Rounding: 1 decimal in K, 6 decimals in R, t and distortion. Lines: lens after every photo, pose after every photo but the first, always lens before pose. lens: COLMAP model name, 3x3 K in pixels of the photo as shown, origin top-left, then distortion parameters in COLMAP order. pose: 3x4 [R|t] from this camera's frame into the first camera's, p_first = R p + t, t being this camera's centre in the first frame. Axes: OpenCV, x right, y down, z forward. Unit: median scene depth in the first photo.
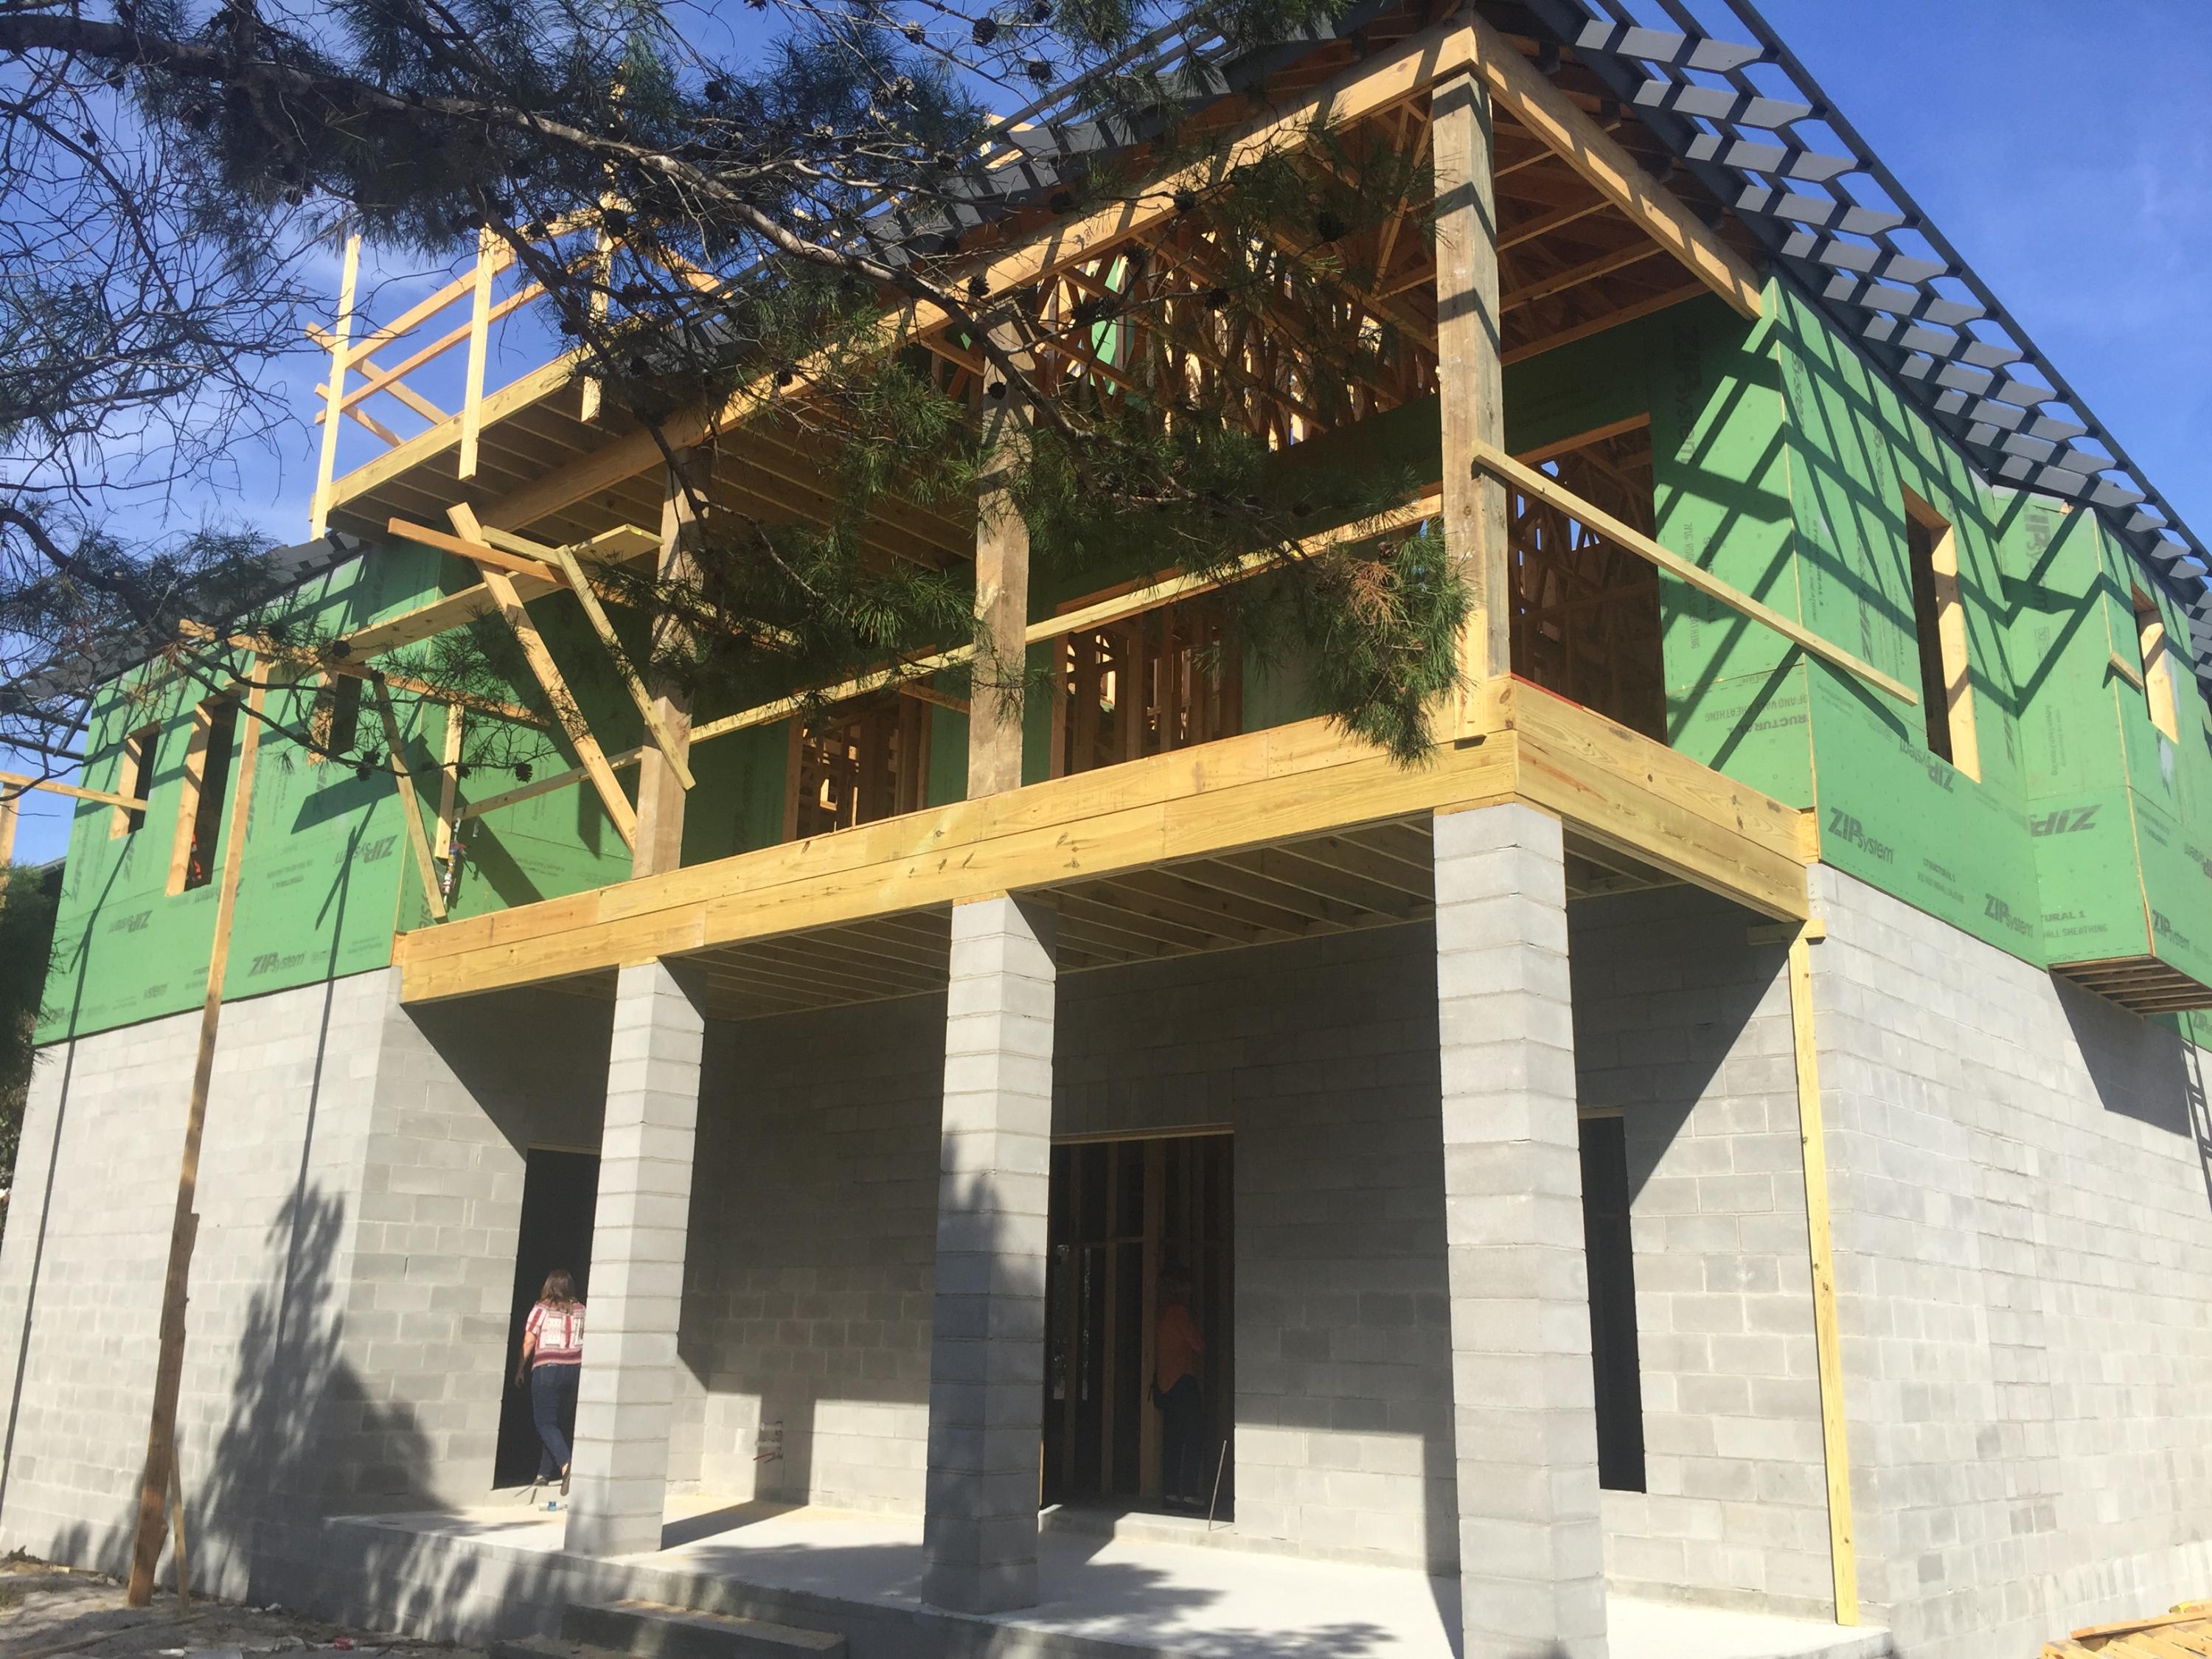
lens RADIAL K [[1883.4, 0, 1113.6], [0, 1883.4, 721.9], [0, 0, 1]] dist [0.053761, -0.079788]
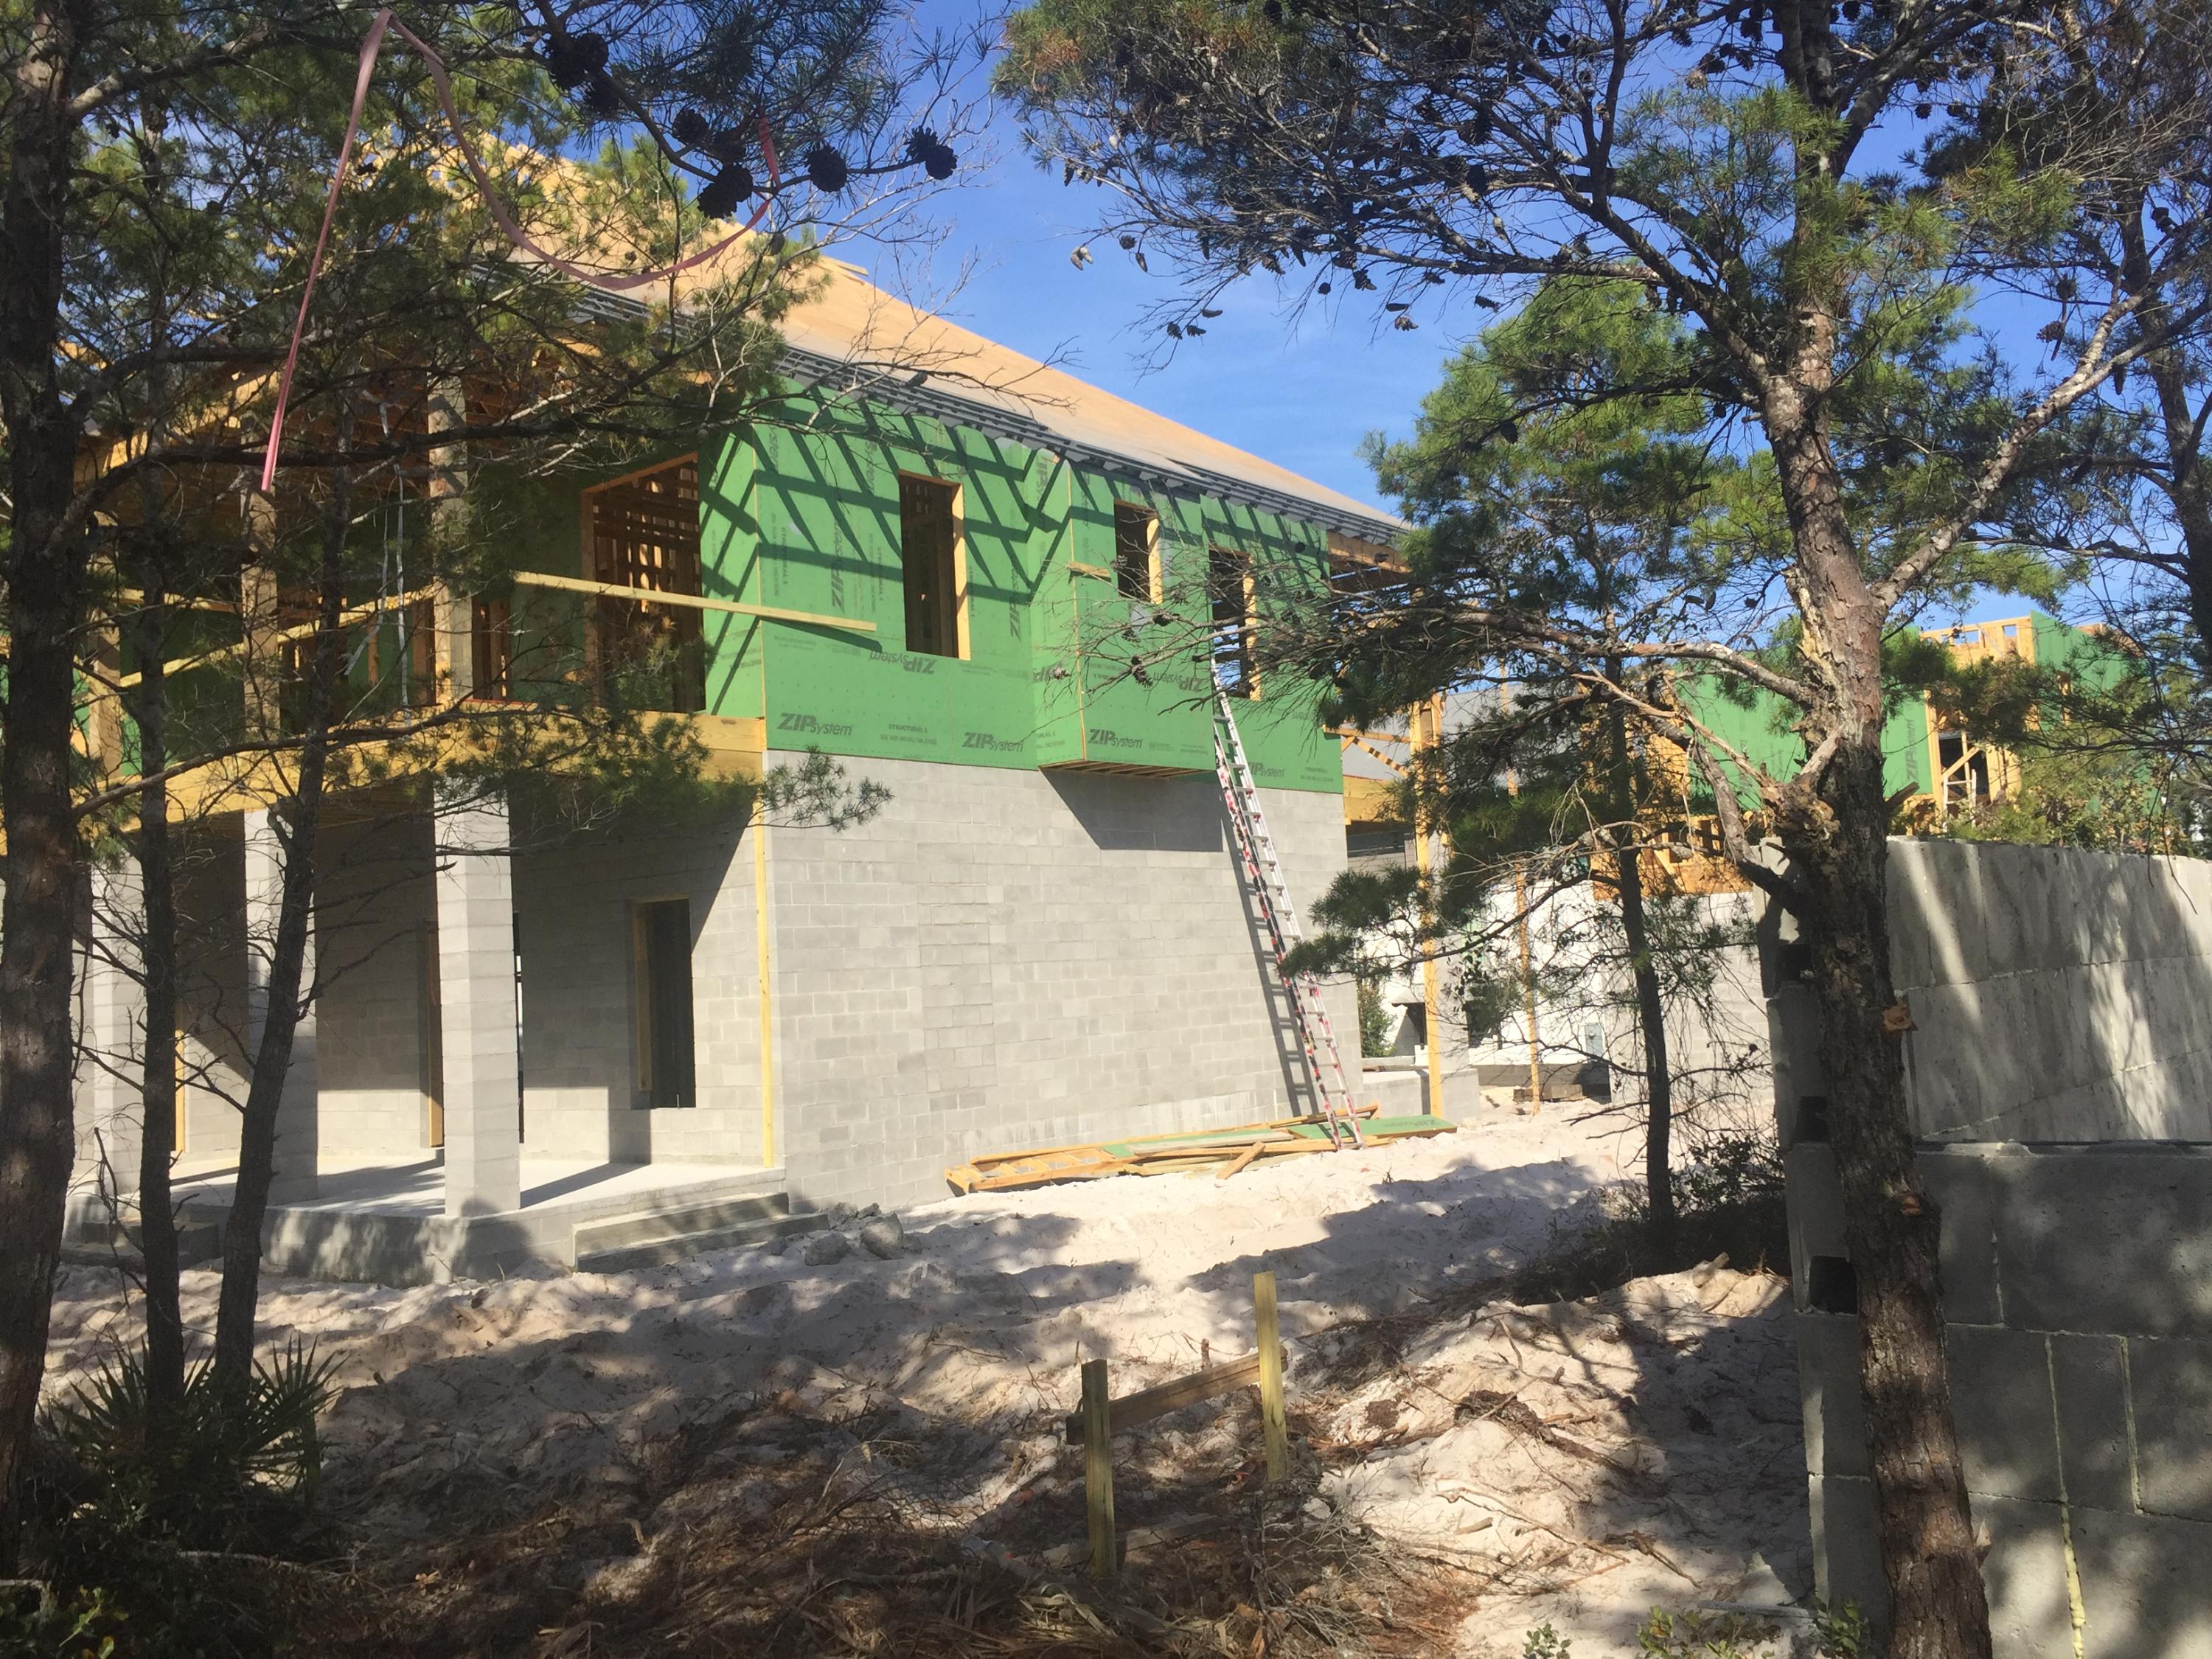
lens RADIAL K [[1883.4, 0, 1054.0], [0, 1883.4, 814.8], [0, 0, 1]] dist [0.053761, -0.079788]
pose [[0.996216, -0.073876, 0.045772, 0.496009], [0.061519, 0.971474, 0.229027, -0.217512], [-0.061386, -0.225345, 0.972343, -0.602131]]
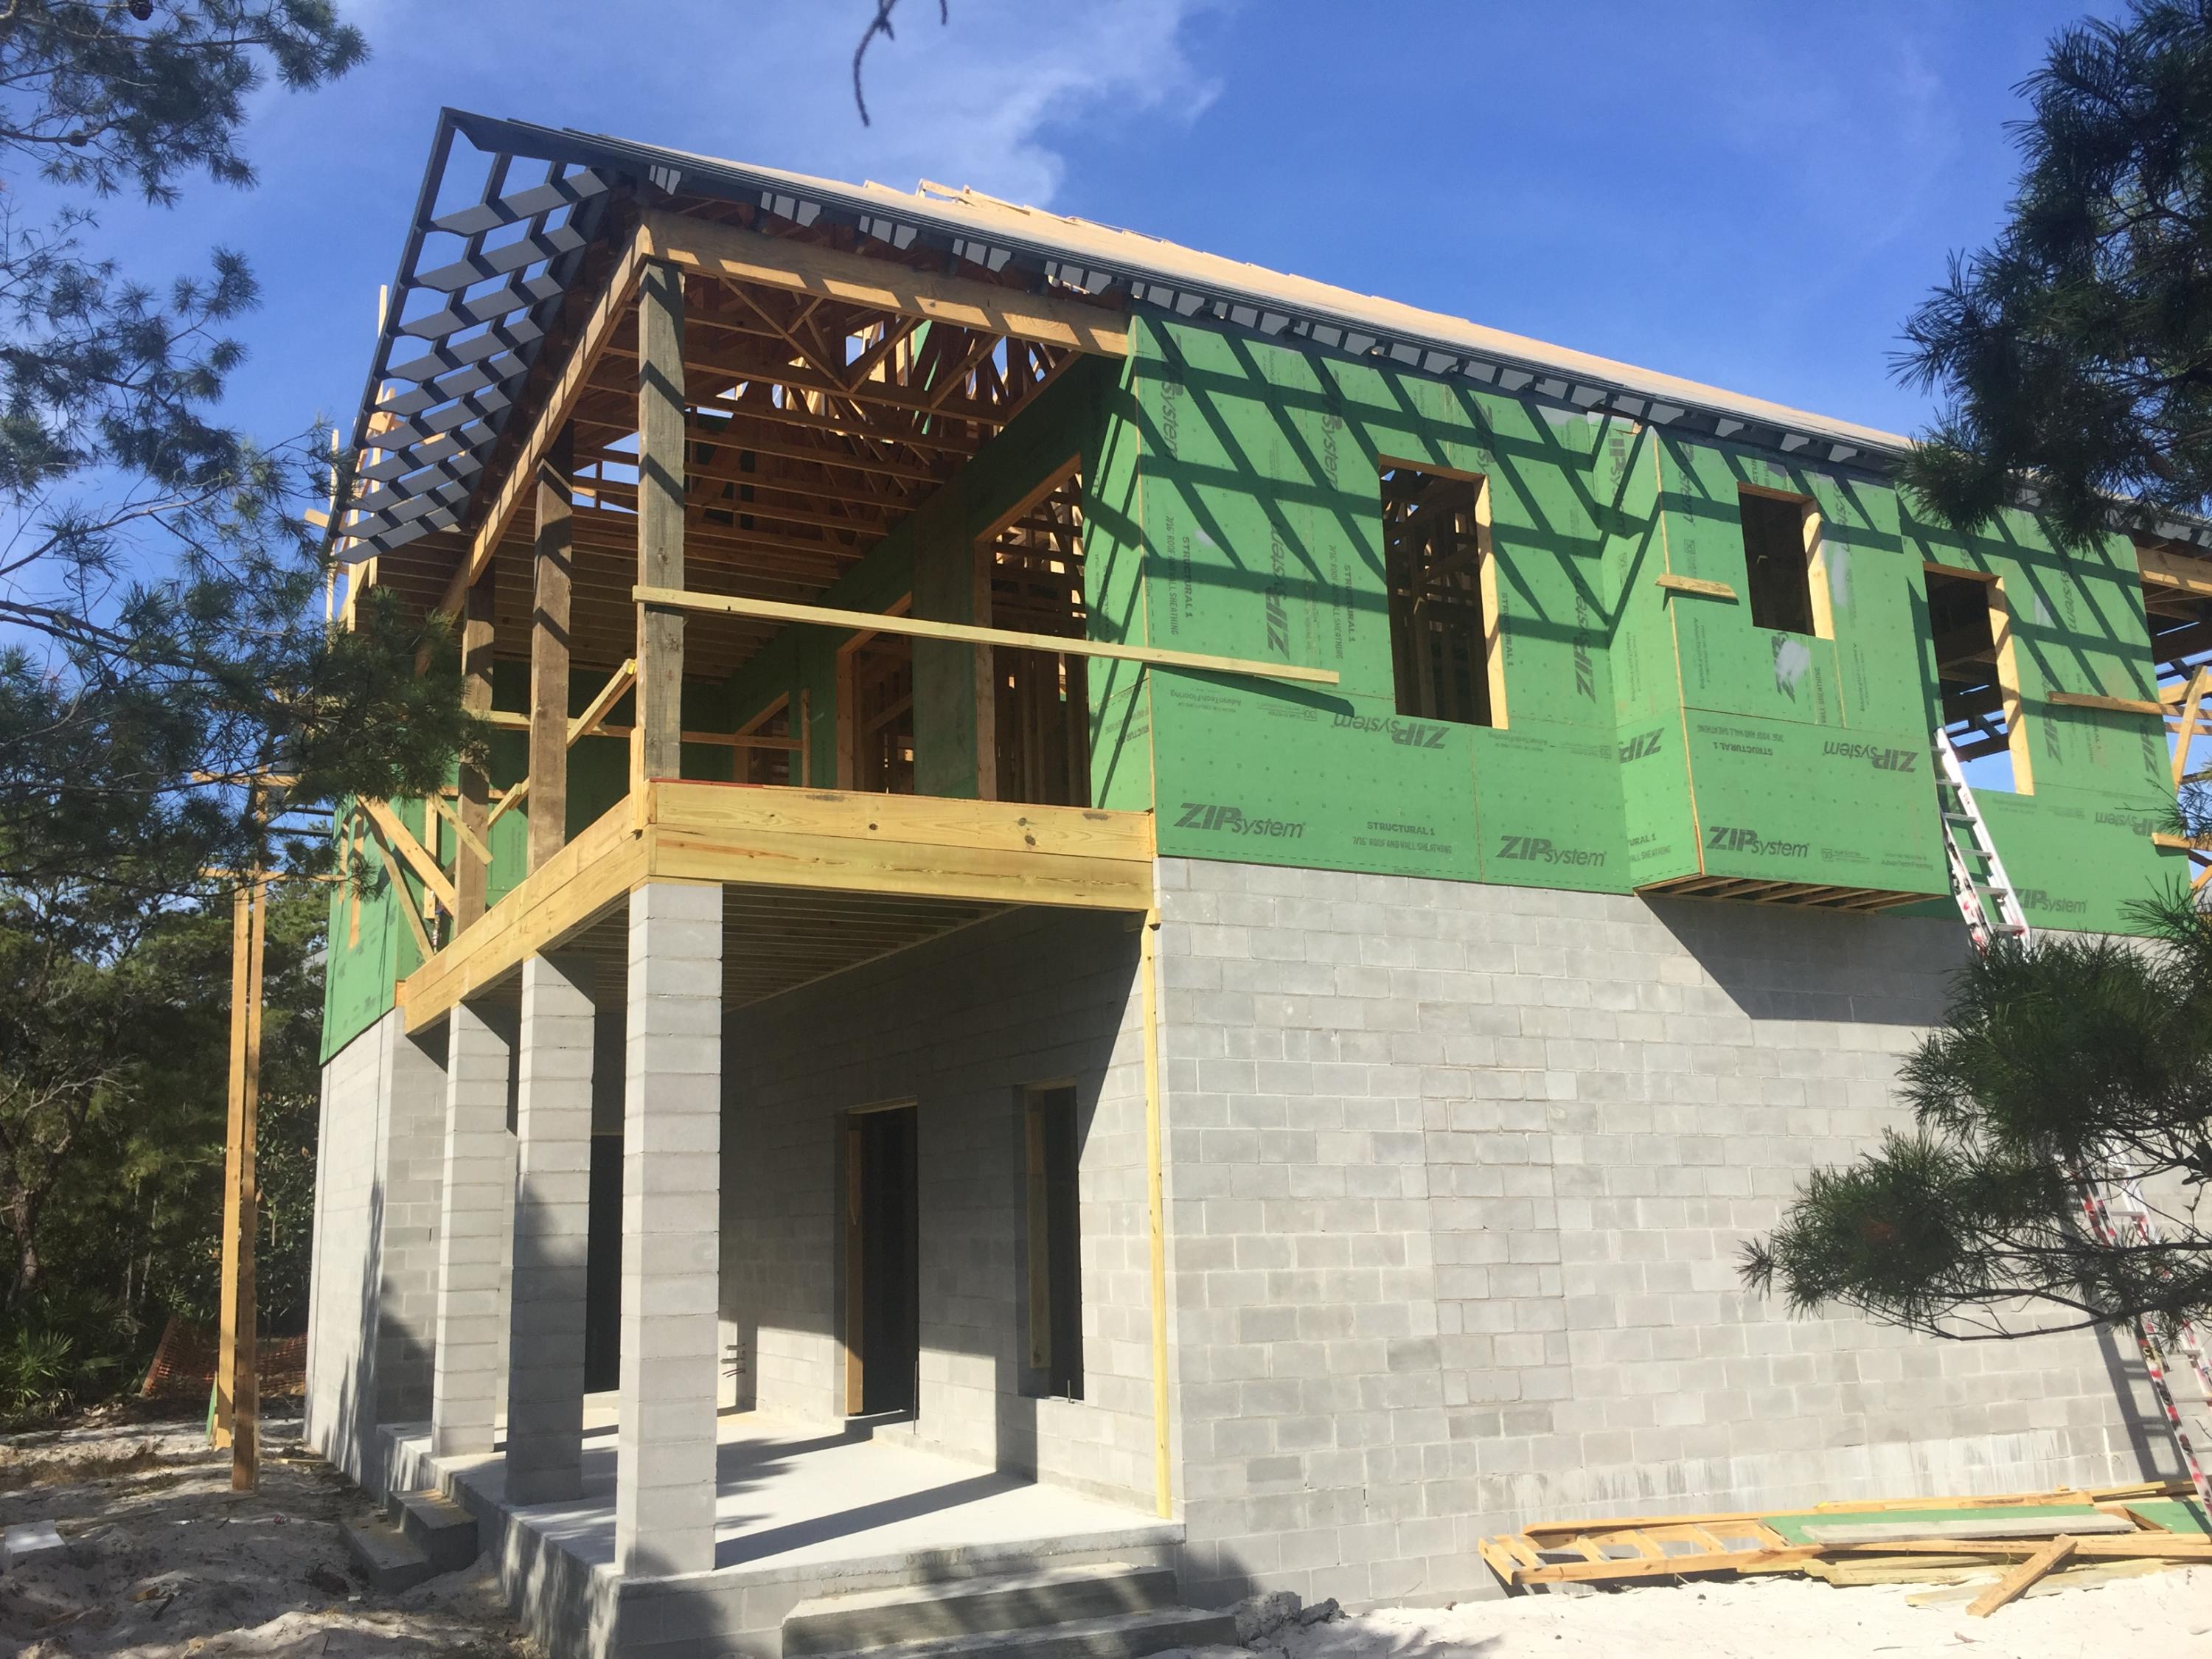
lens RADIAL K [[1883.4, 0, 1023.6], [0, 1883.4, 748.4], [0, 0, 1]] dist [0.053761, -0.079788]
pose [[0.930281, -0.127634, -0.343929, 0.629792], [0.150428, 0.987799, 0.040309, -0.042598], [0.334588, -0.089235, 0.938130, -0.065899]]
